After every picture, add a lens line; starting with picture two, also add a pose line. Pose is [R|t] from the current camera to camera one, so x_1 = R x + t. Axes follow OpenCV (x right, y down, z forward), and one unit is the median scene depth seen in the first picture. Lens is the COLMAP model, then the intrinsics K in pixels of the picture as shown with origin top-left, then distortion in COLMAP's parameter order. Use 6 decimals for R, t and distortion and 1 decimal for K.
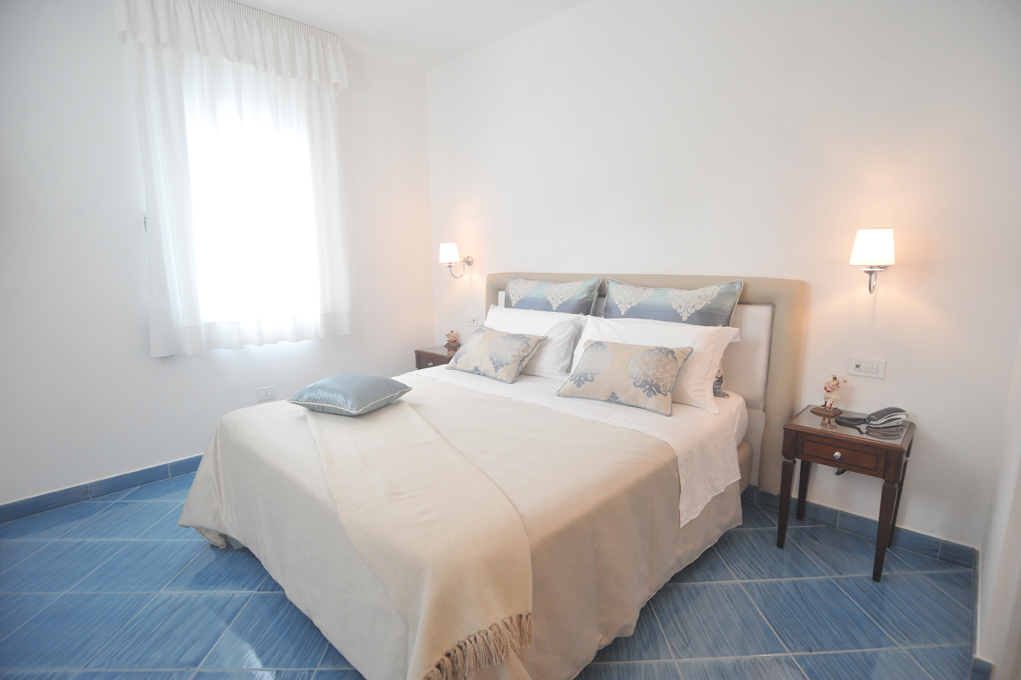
lens RADIAL K [[496.4, 0, 518.7], [0, 496.4, 347.3], [0, 0, 1]] dist [-0.062402, 0.021244]
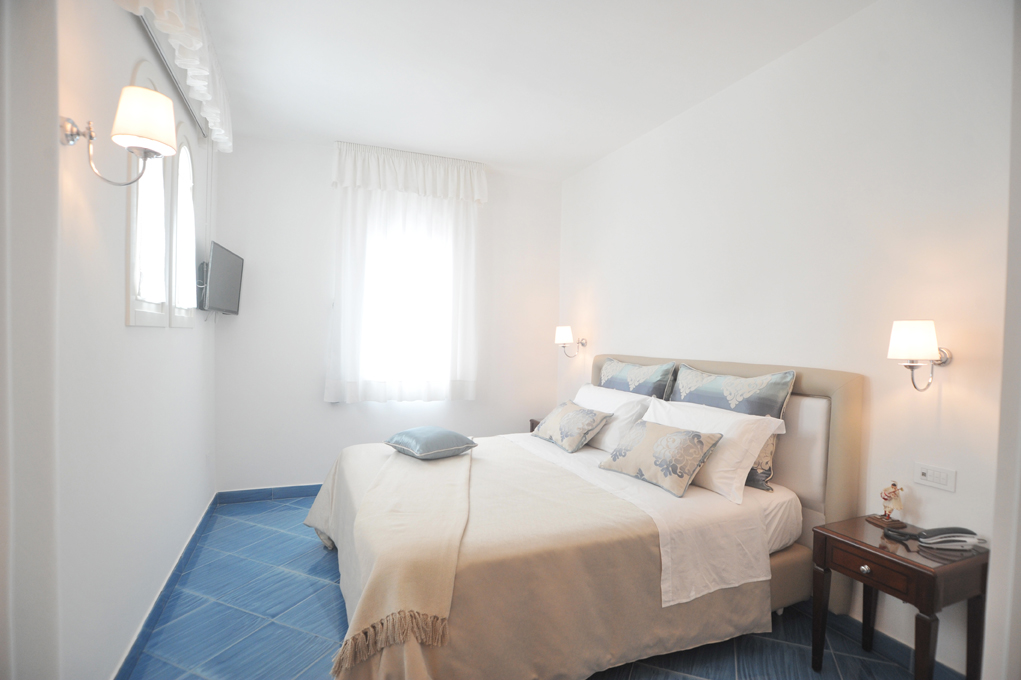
lens RADIAL K [[496.4, 0, 518.7], [0, 496.4, 347.3], [0, 0, 1]] dist [-0.062402, 0.021244]
pose [[0.917578, 0.037905, -0.395744, 0.352944], [-0.100461, 0.985245, -0.138563, 0.006350], [0.384653, 0.166899, 0.907848, -0.097279]]
